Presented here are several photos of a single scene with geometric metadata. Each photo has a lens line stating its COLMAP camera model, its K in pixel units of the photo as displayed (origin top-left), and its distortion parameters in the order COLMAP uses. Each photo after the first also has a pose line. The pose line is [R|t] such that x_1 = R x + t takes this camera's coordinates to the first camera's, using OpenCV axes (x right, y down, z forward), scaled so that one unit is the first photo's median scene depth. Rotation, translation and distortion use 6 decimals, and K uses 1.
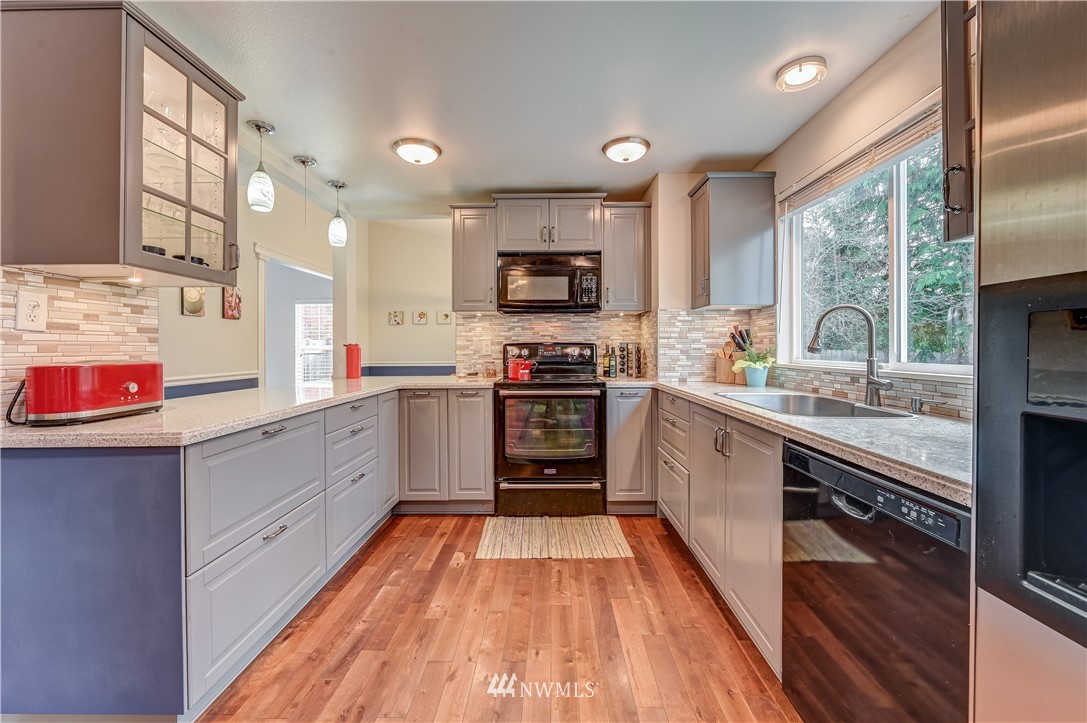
lens RADIAL K [[434.2, 0, 545.0], [0, 434.2, 345.9], [0, 0, 1]] dist [-0.000898, -0.000175]
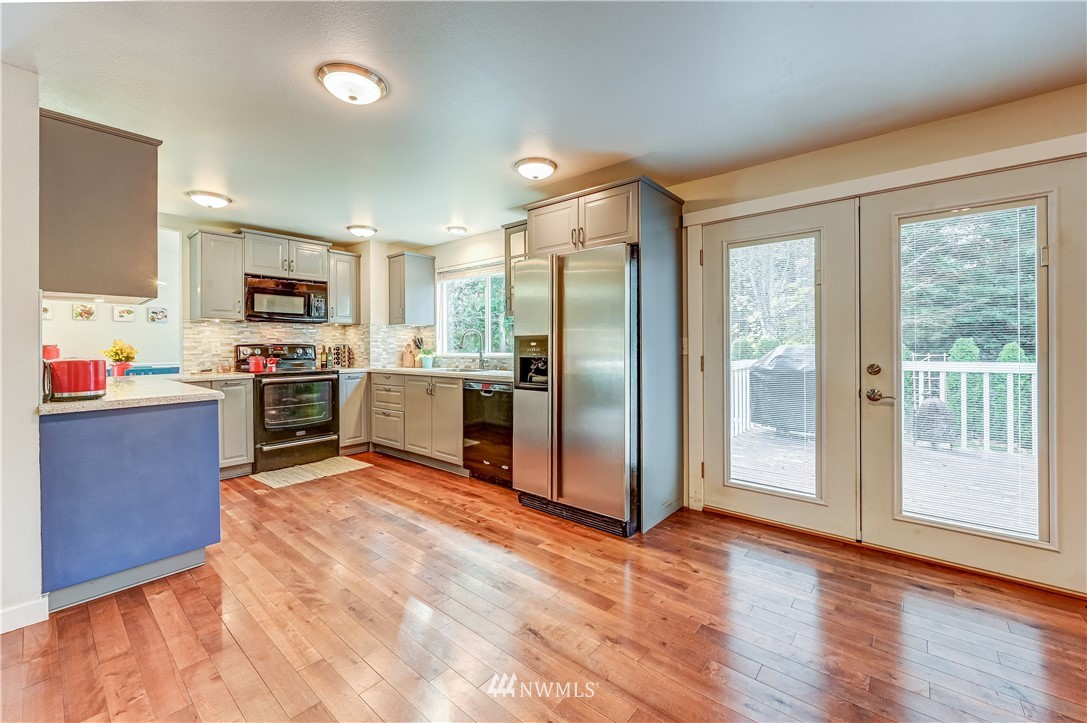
lens RADIAL K [[434.2, 0, 545.0], [0, 434.2, 345.9], [0, 0, 1]] dist [-0.000898, -0.000175]
pose [[0.634364, -0.000477, 0.773034, -0.634534], [0.001092, 0.999999, -0.000279, -0.000855], [-0.773033, 0.001021, 0.634365, -0.588617]]
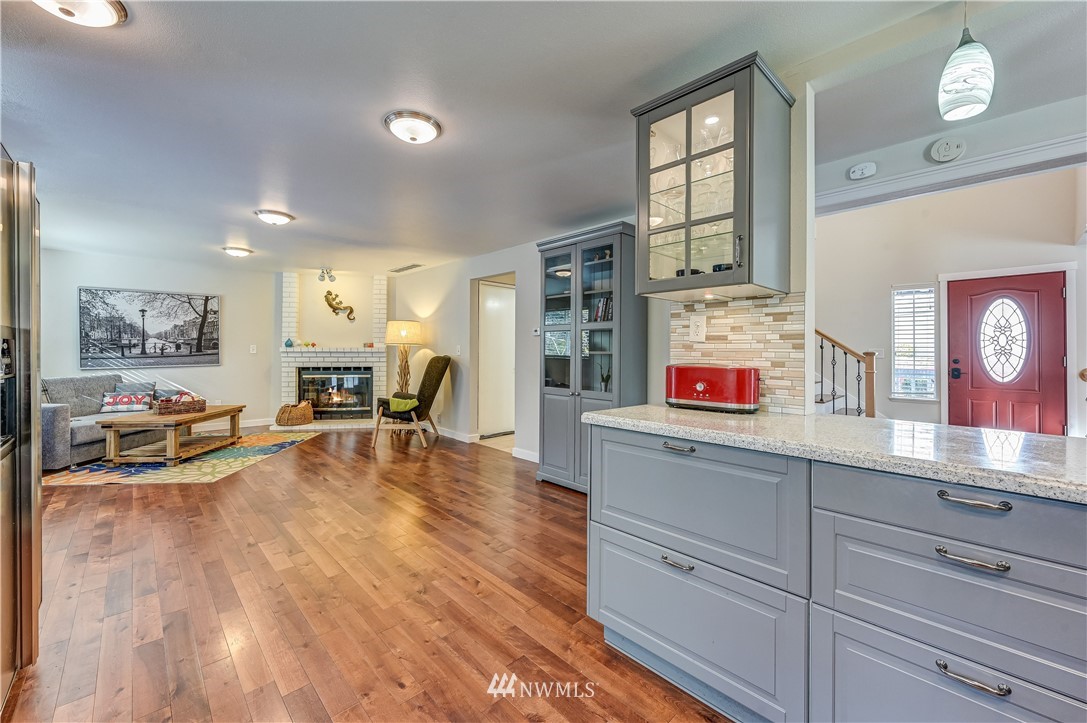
lens RADIAL K [[429.6, 0, 542.8], [0, 429.6, 350.0], [0, 0, 1]] dist [-0.001811, -0.000116]
pose [[-0.713105, -0.003671, -0.701047, 0.111882], [-0.001504, 0.999992, -0.003706, -0.000759], [0.701055, -0.001589, -0.713105, 0.857185]]
